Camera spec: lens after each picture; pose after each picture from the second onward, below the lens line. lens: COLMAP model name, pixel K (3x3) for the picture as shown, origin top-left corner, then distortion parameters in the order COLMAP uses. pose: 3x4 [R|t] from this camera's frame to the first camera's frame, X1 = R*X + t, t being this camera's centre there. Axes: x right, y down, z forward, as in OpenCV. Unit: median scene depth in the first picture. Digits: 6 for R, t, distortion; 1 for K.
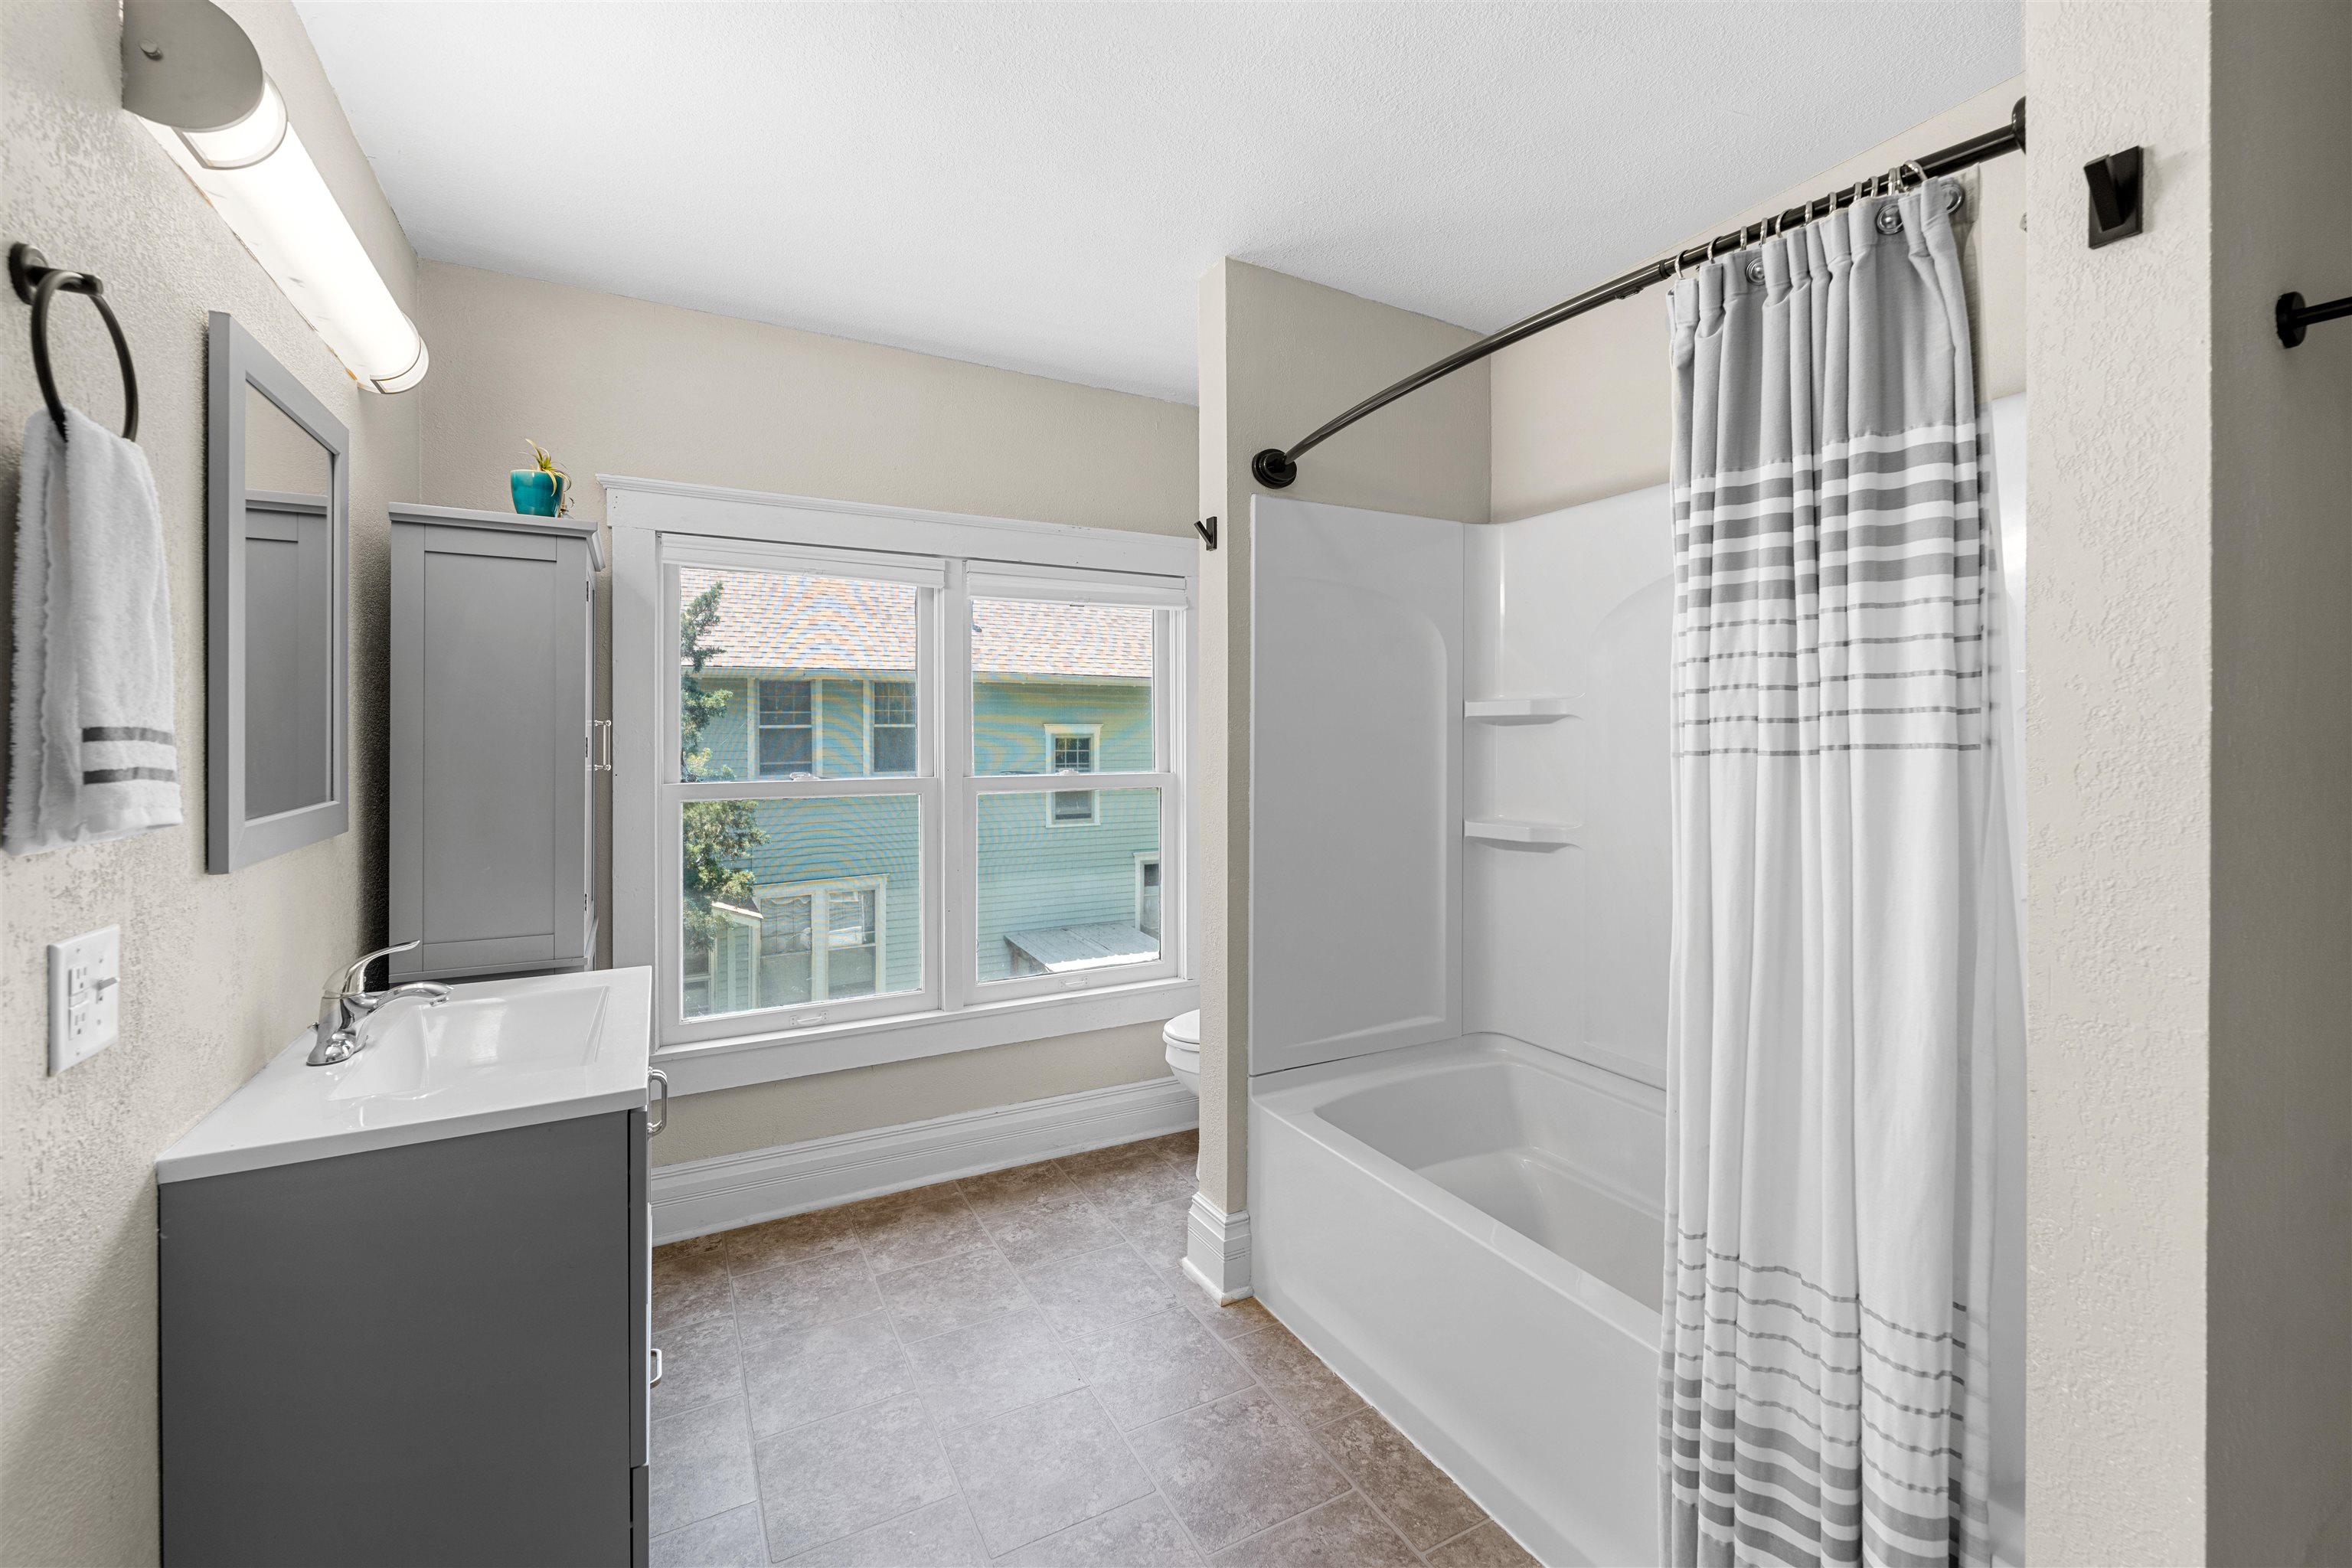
lens RADIAL K [[959.5, 0, 1164.2], [0, 959.5, 736.0], [0, 0, 1]] dist [-0.001241, -0.000687]
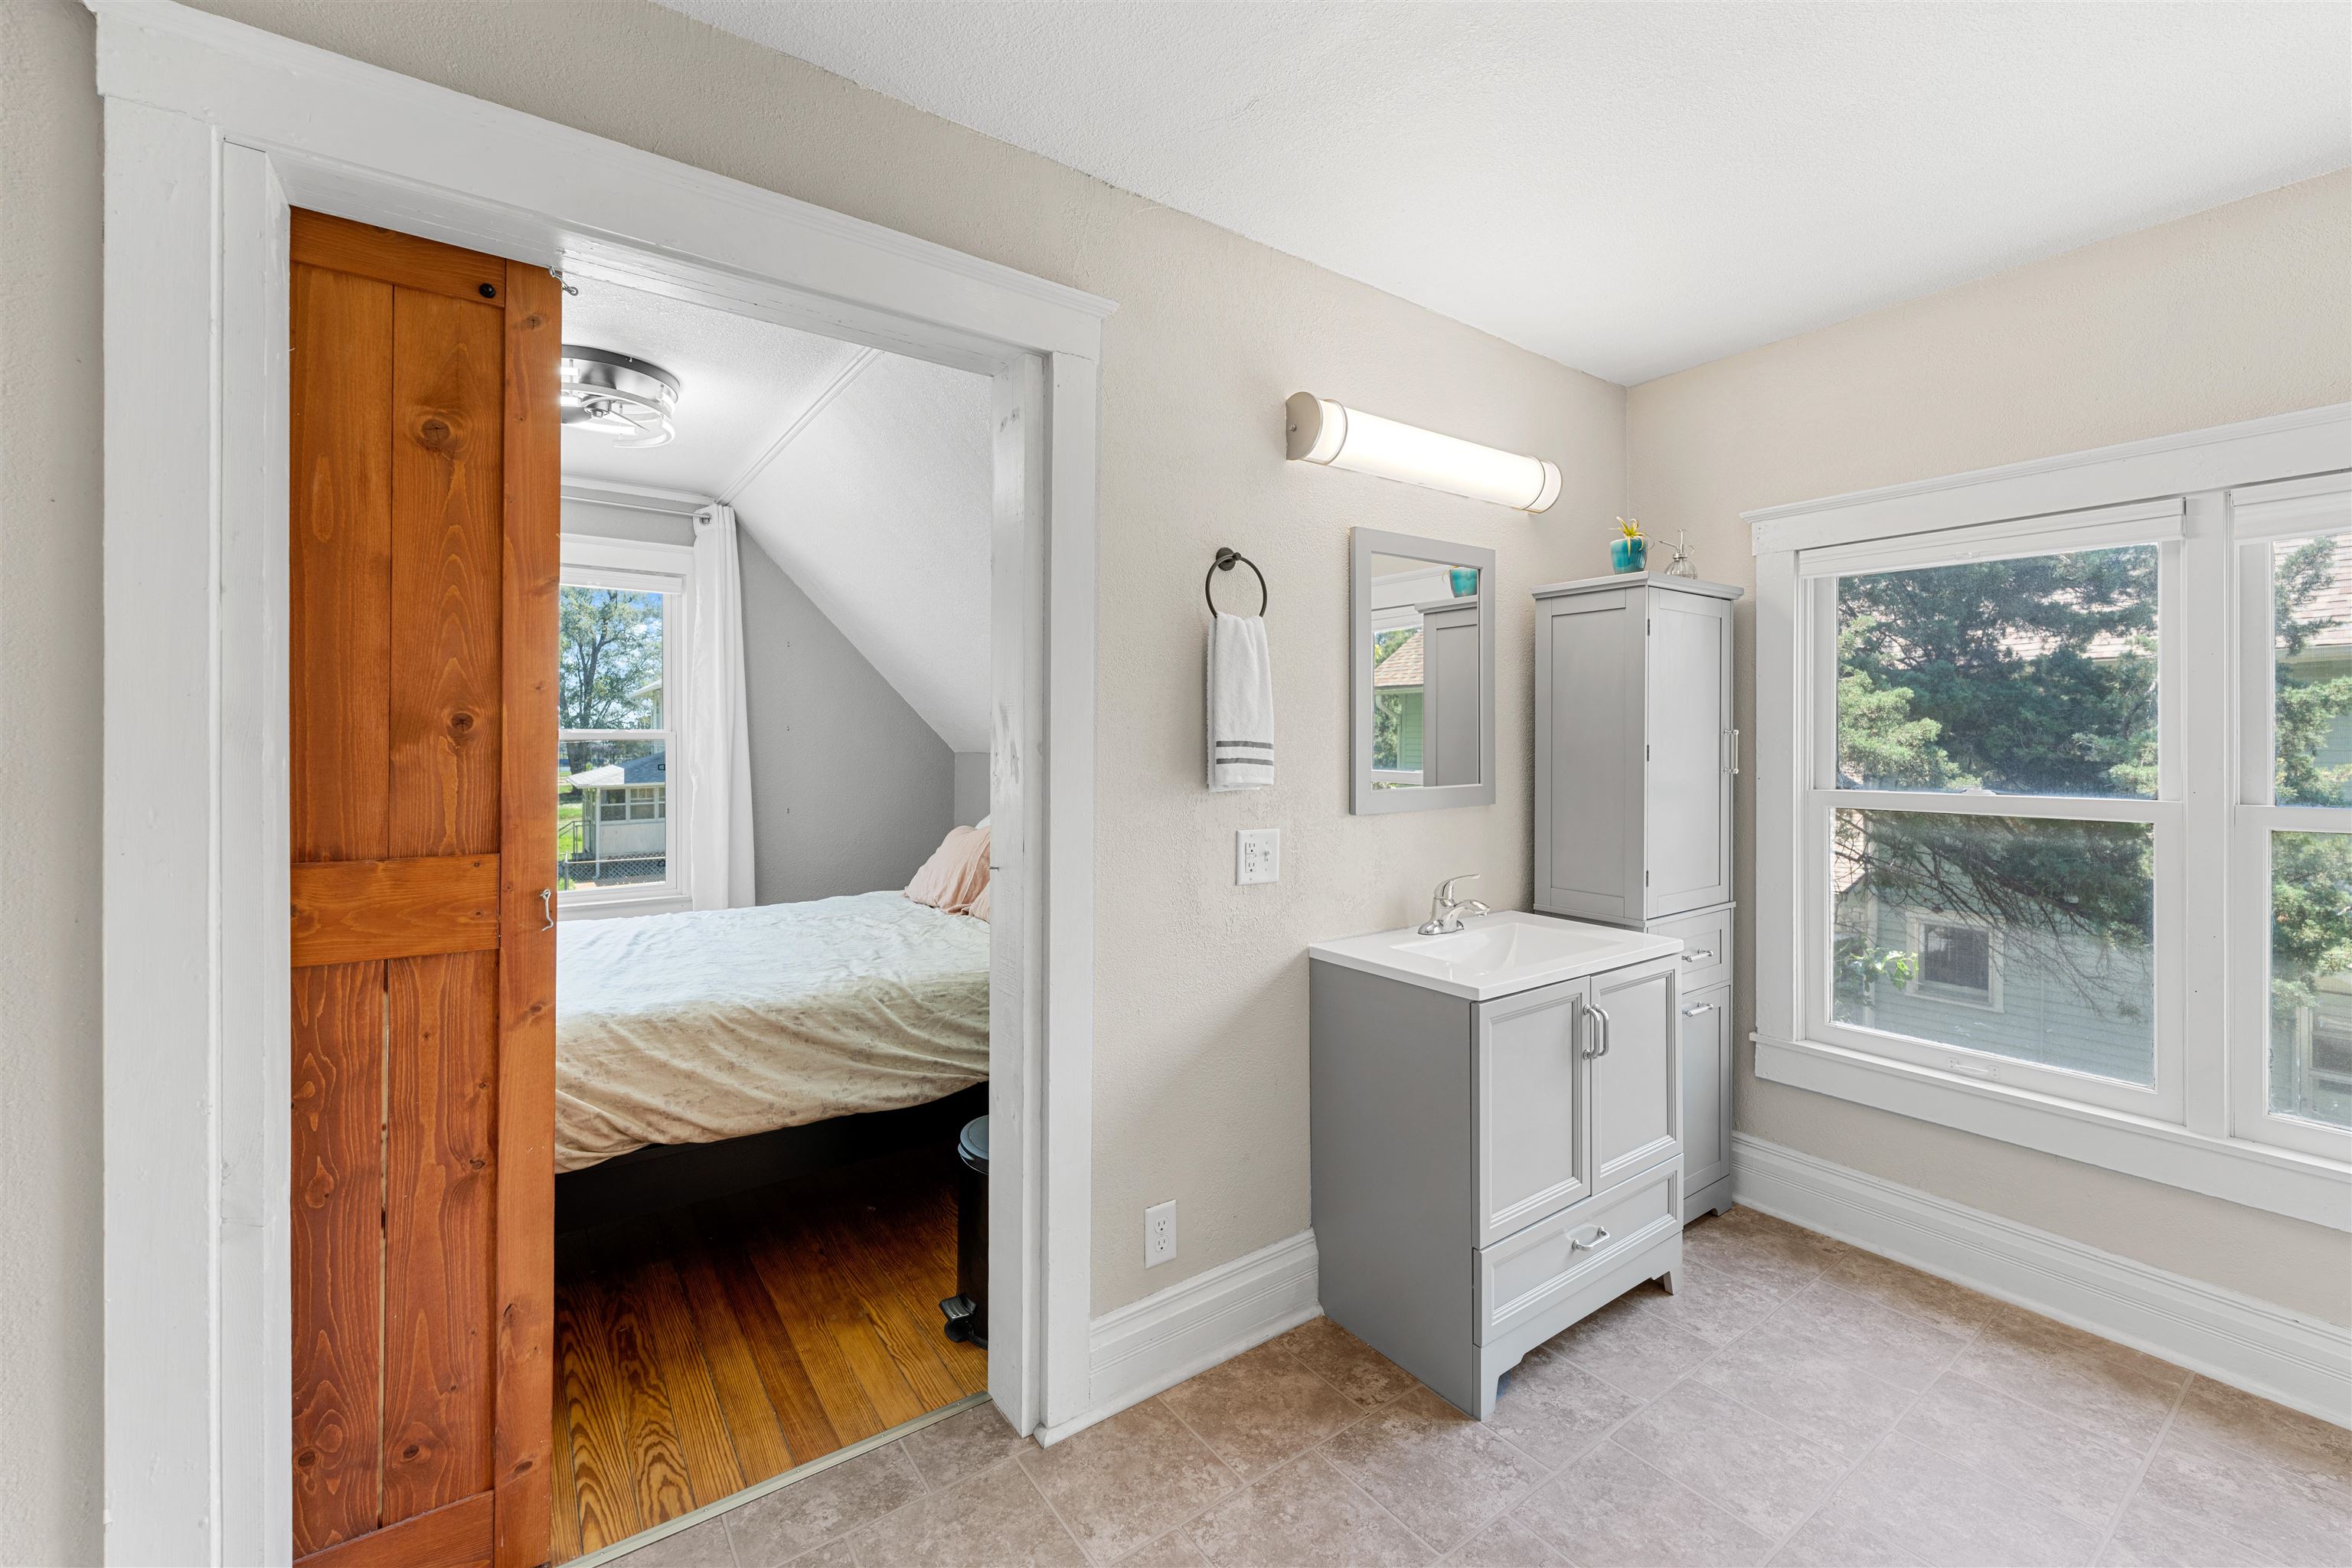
lens RADIAL K [[959.5, 0, 1202.5], [0, 959.5, 734.3], [0, 0, 1]] dist [-0.001241, -0.000687]
pose [[0.149004, -0.003287, -0.988831, 0.405103], [-0.001413, 0.999993, -0.003537, -0.005587], [0.988836, 0.001924, 0.148998, 0.183042]]
